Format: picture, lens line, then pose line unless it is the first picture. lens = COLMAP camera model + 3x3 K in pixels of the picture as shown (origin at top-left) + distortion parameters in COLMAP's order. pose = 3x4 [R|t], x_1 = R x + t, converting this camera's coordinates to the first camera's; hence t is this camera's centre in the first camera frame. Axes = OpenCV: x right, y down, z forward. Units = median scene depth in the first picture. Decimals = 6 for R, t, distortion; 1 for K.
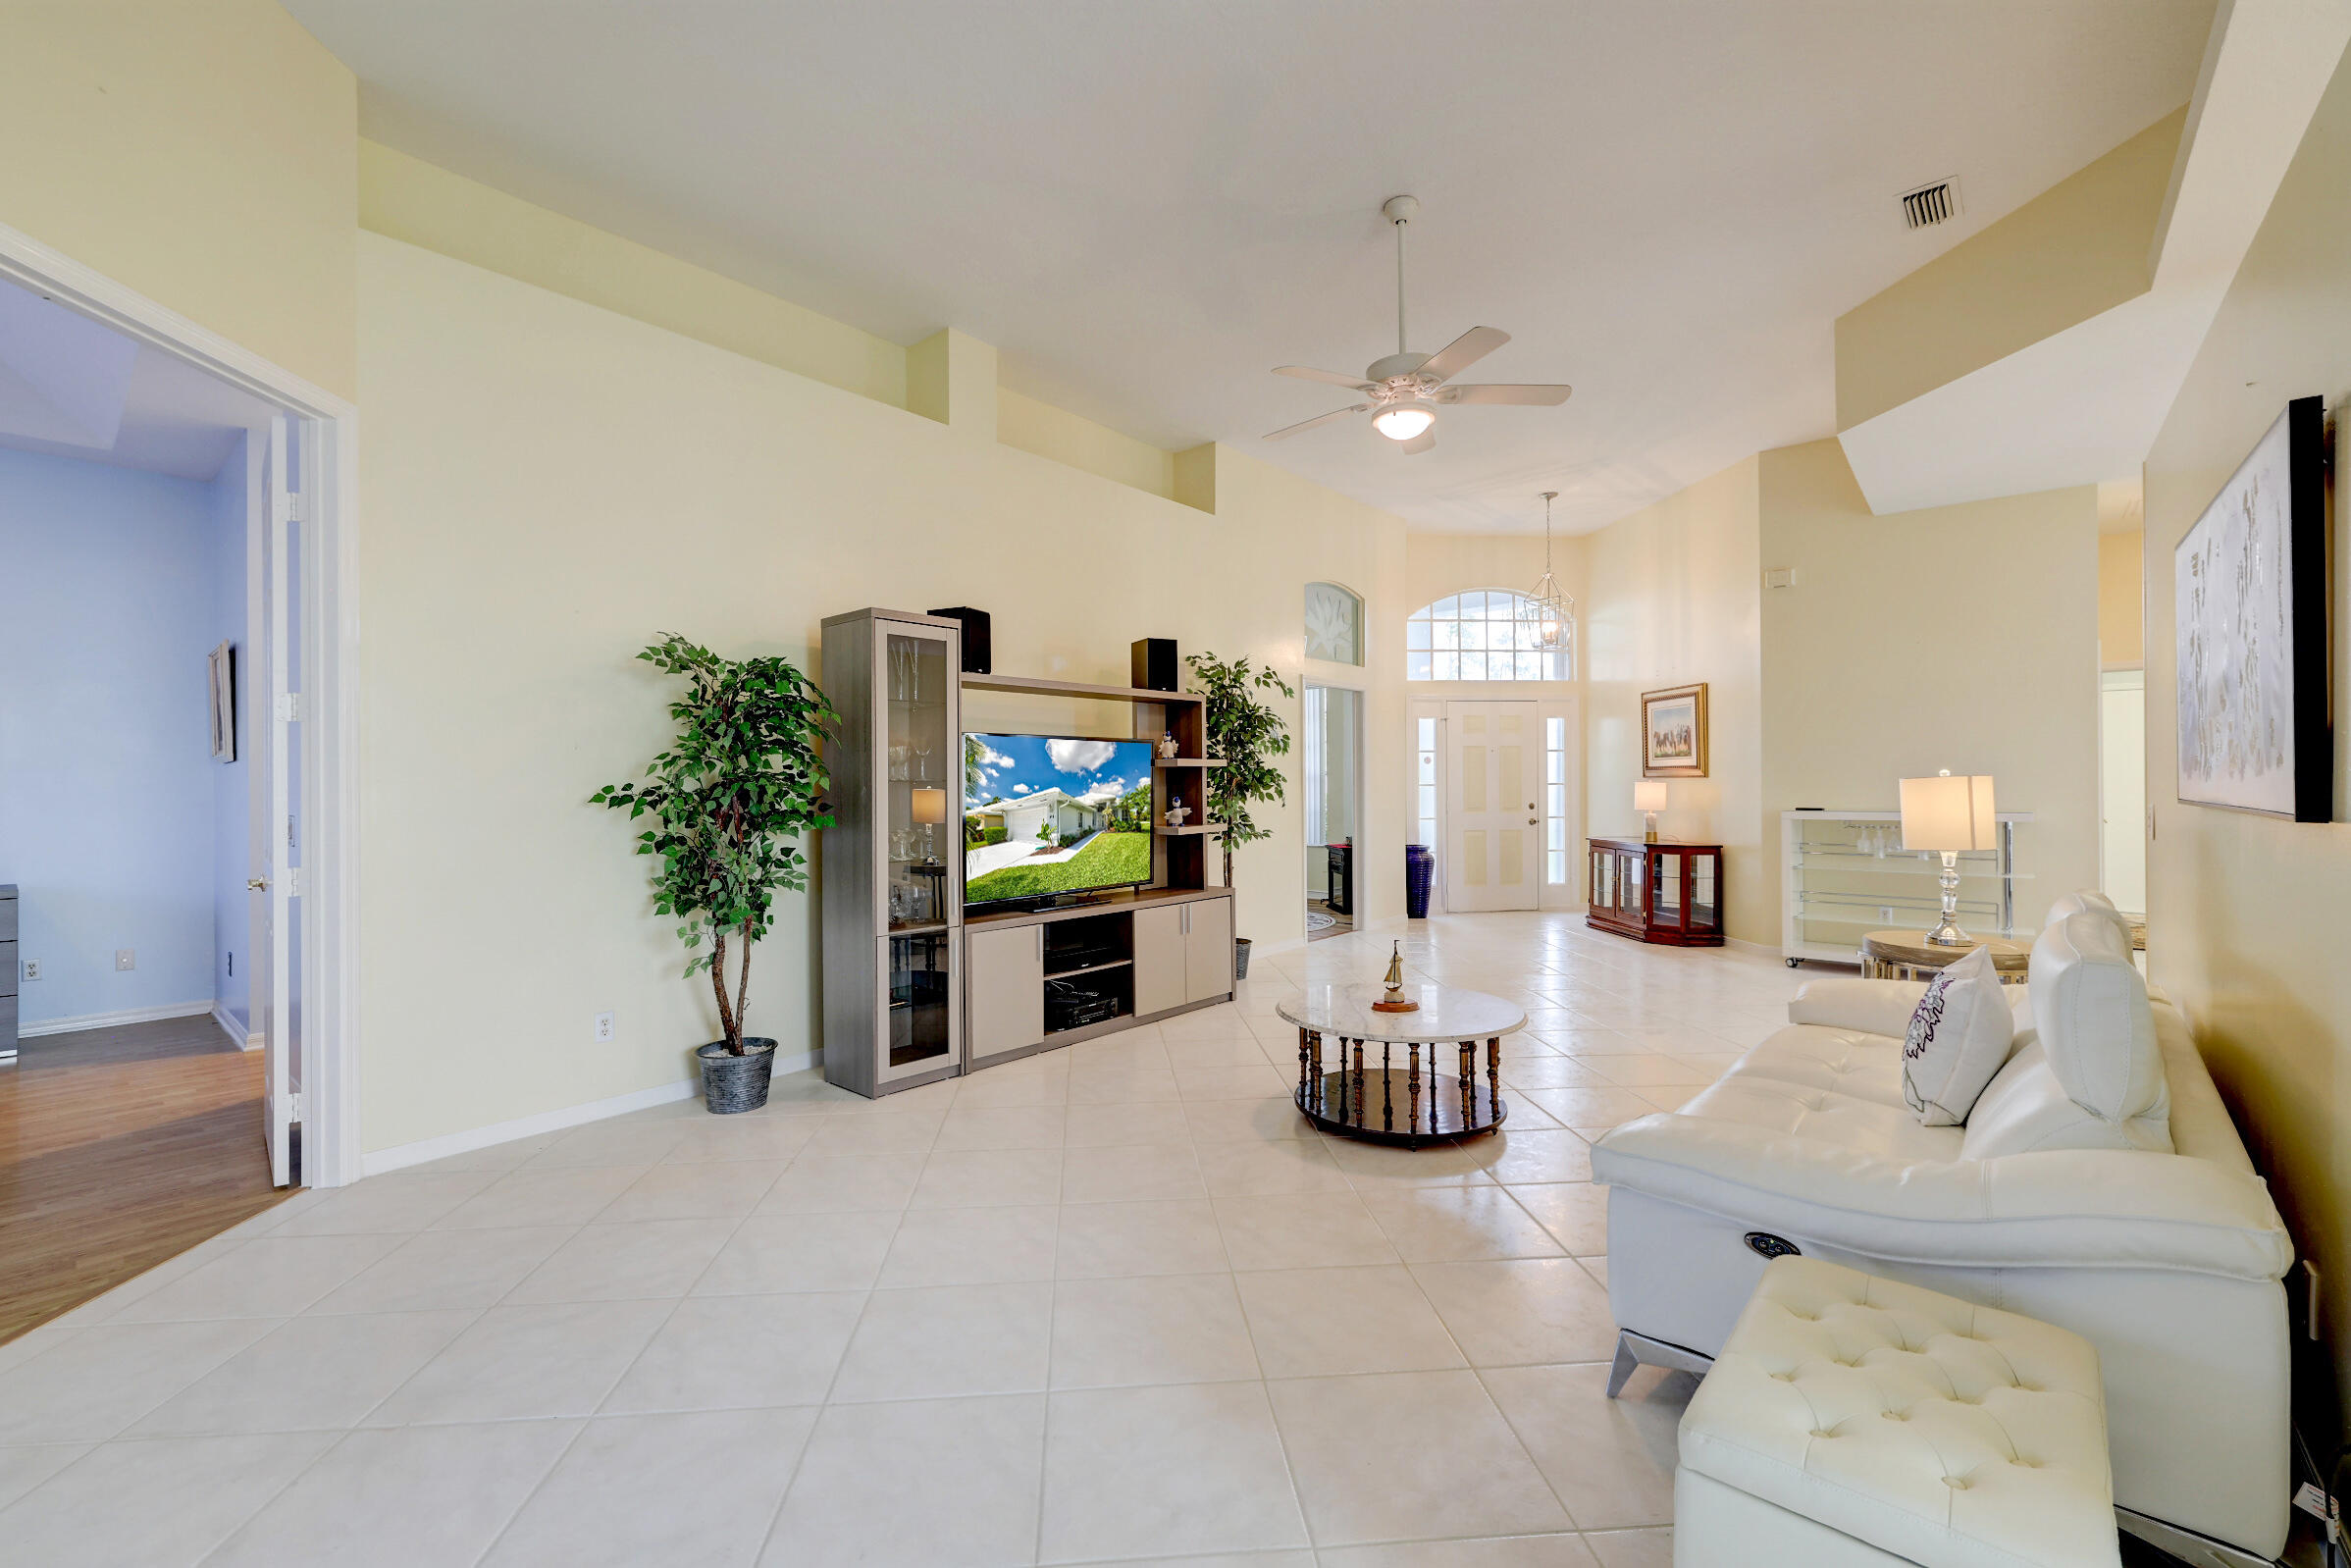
lens RADIAL K [[984.8, 0, 1161.8], [0, 984.8, 788.8], [0, 0, 1]] dist [0.005024, -0.000744]
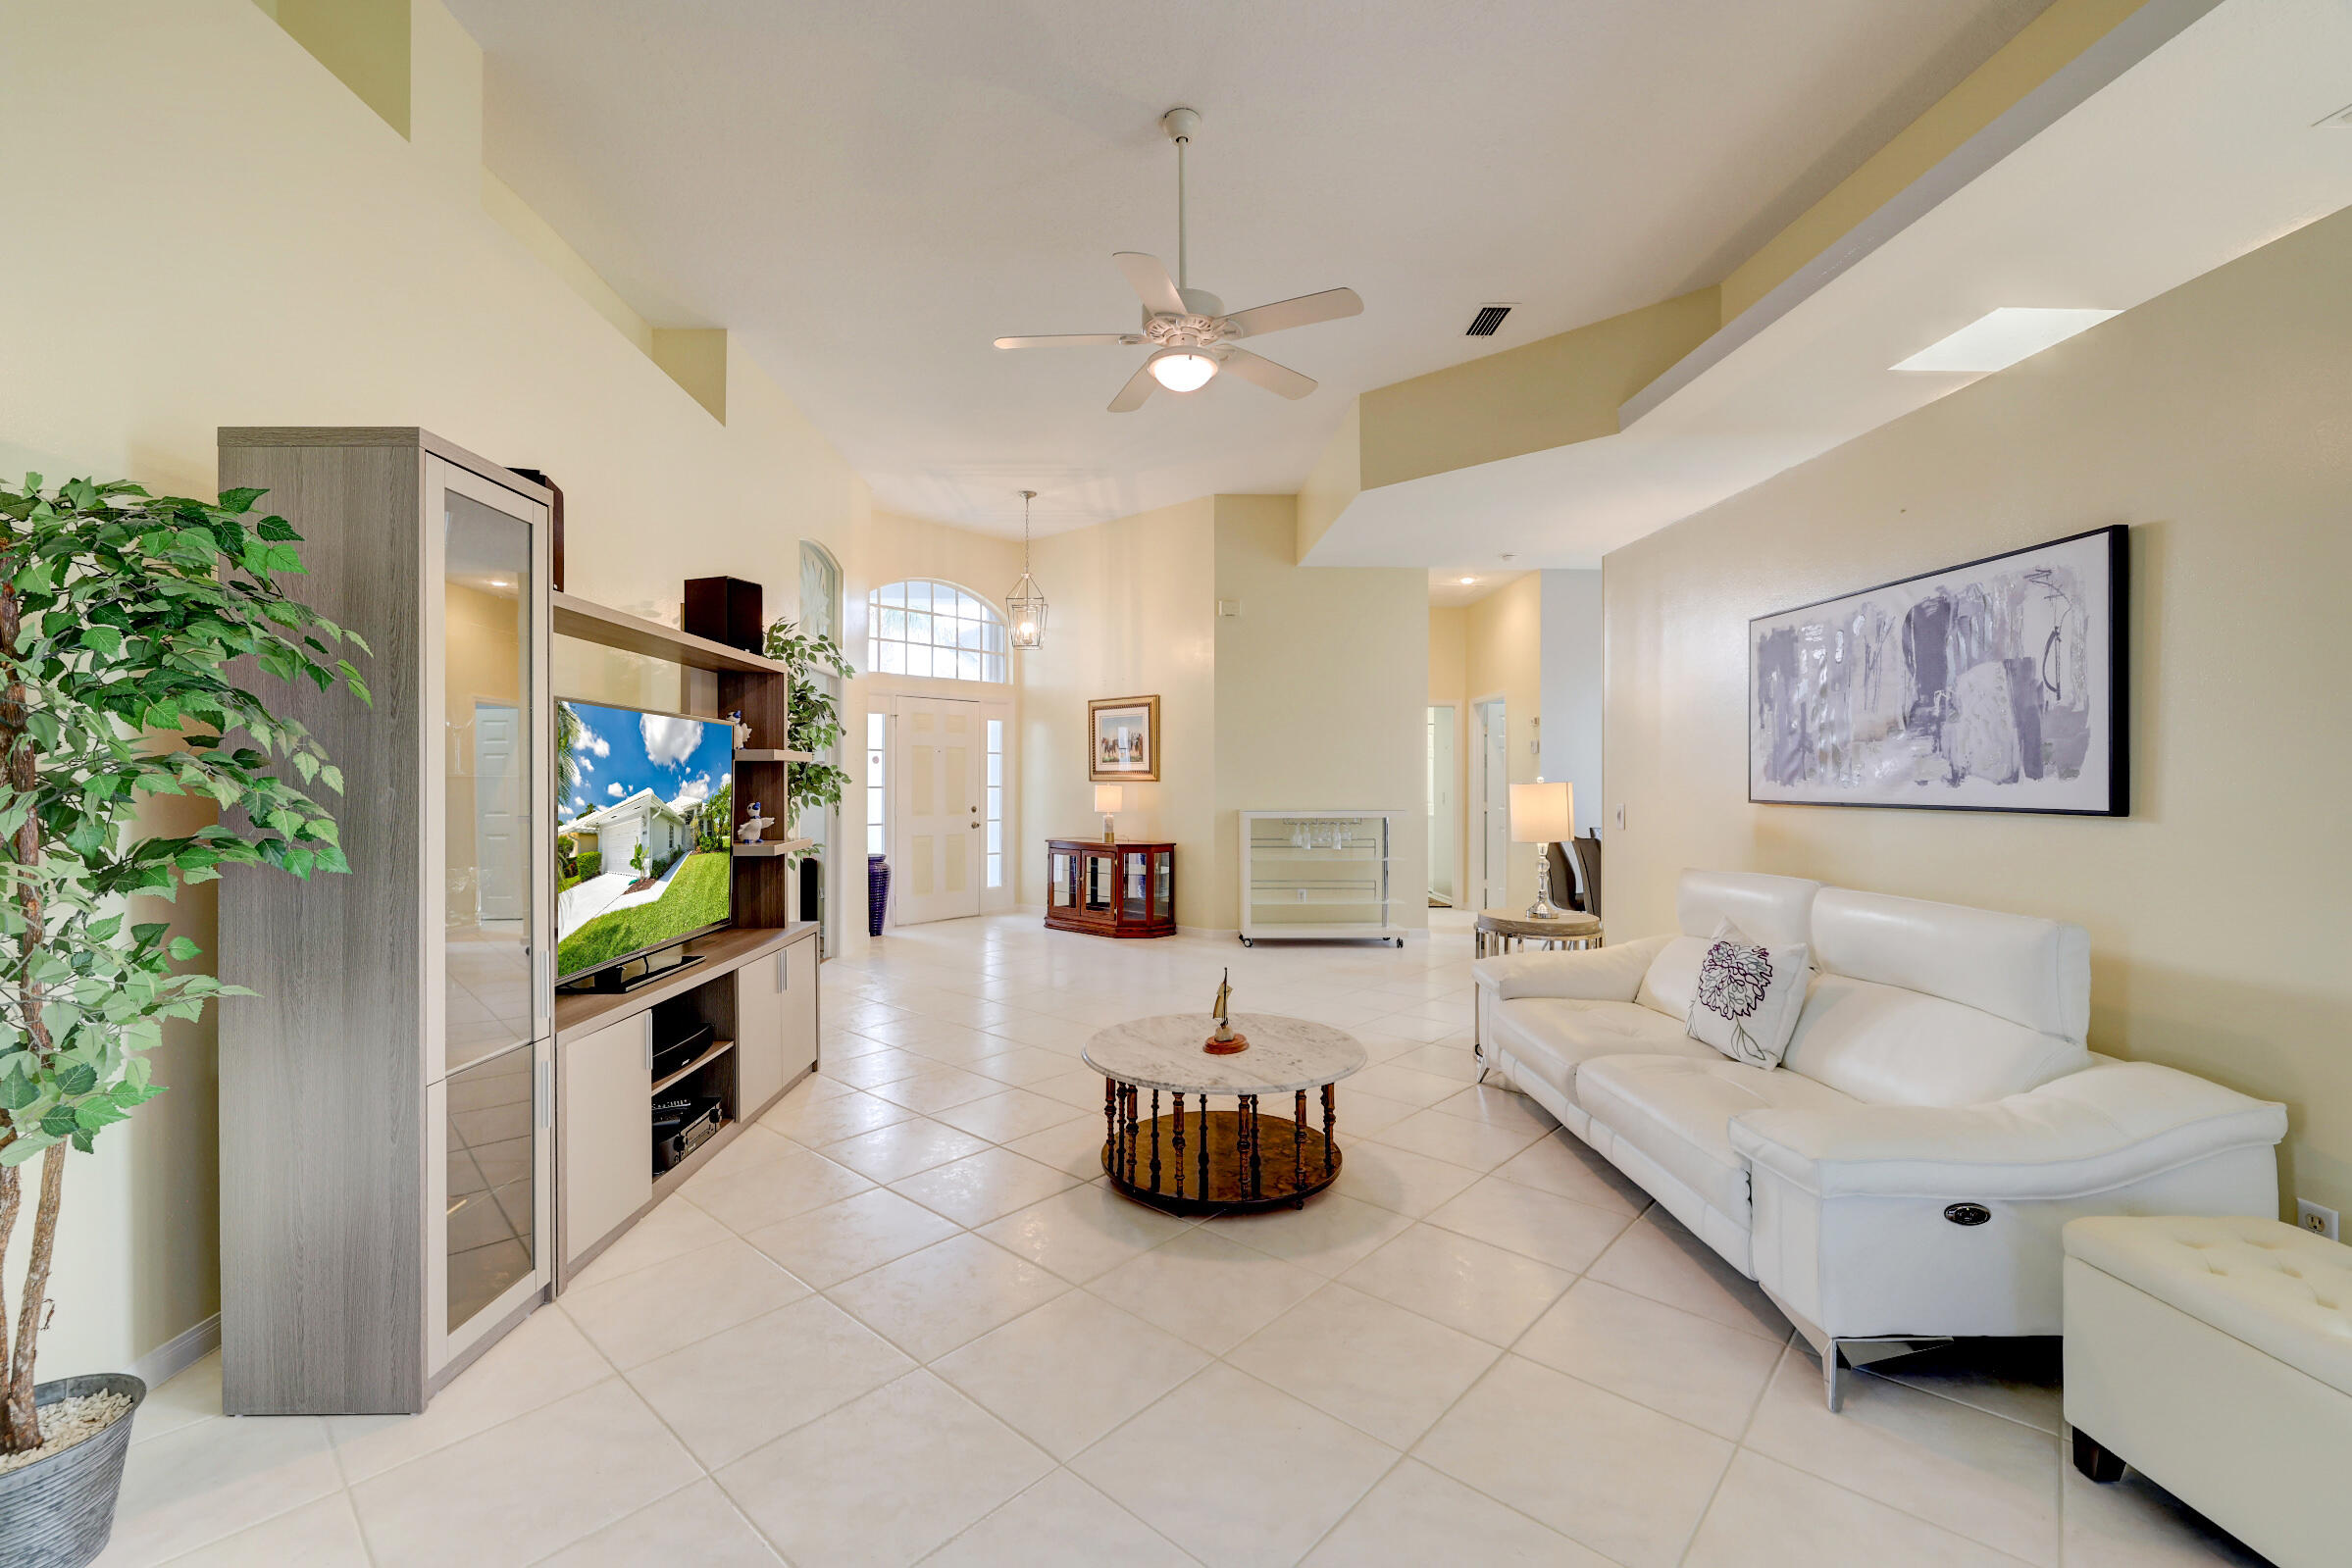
lens RADIAL K [[985.1, 0, 1162.7], [0, 985.1, 784.0], [0, 0, 1]] dist [0.005024, -0.000744]
pose [[0.732410, 0.006794, 0.680830, -0.222799], [-0.001741, 0.999966, -0.008106, 0.000354], [-0.680862, 0.004752, 0.732396, 0.232300]]
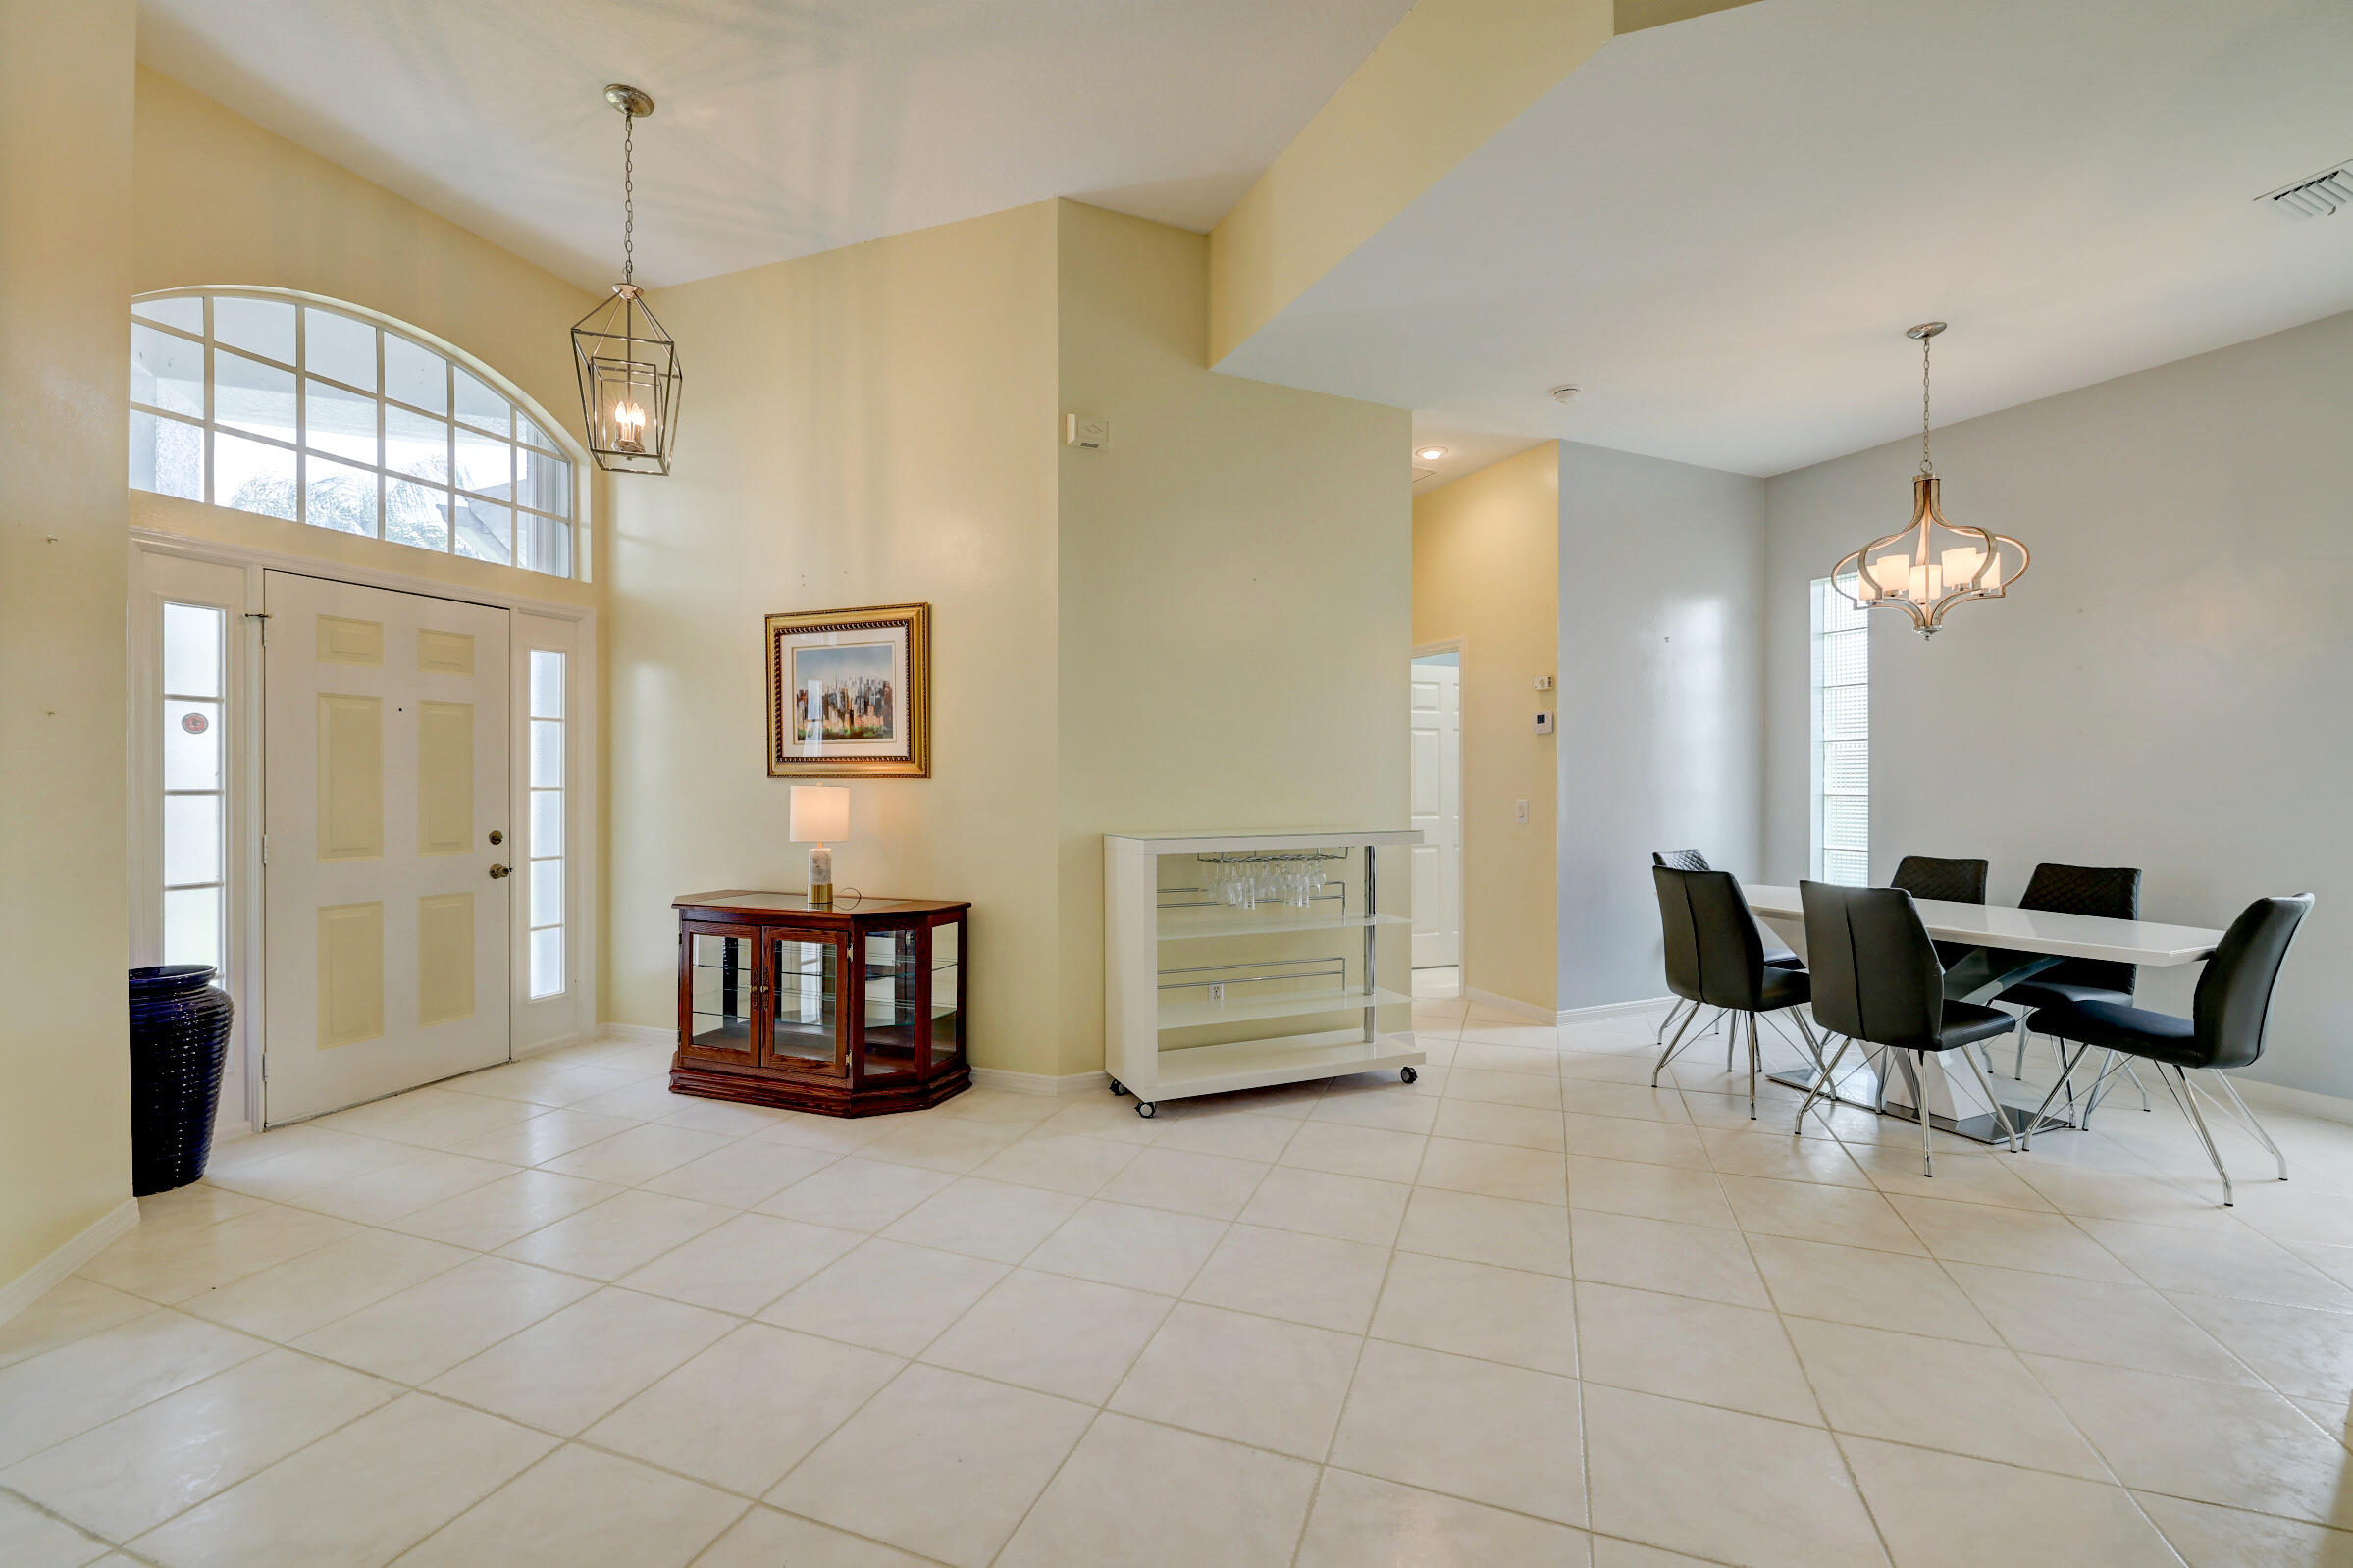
lens RADIAL K [[985.6, 0, 1167.4], [0, 985.6, 782.0], [0, 0, 1]] dist [0.005024, -0.000744]
pose [[0.427598, 0.004929, 0.903956, 0.139134], [0.002039, 0.999977, -0.006417, -0.006499], [-0.903967, 0.004587, 0.427578, 0.767059]]
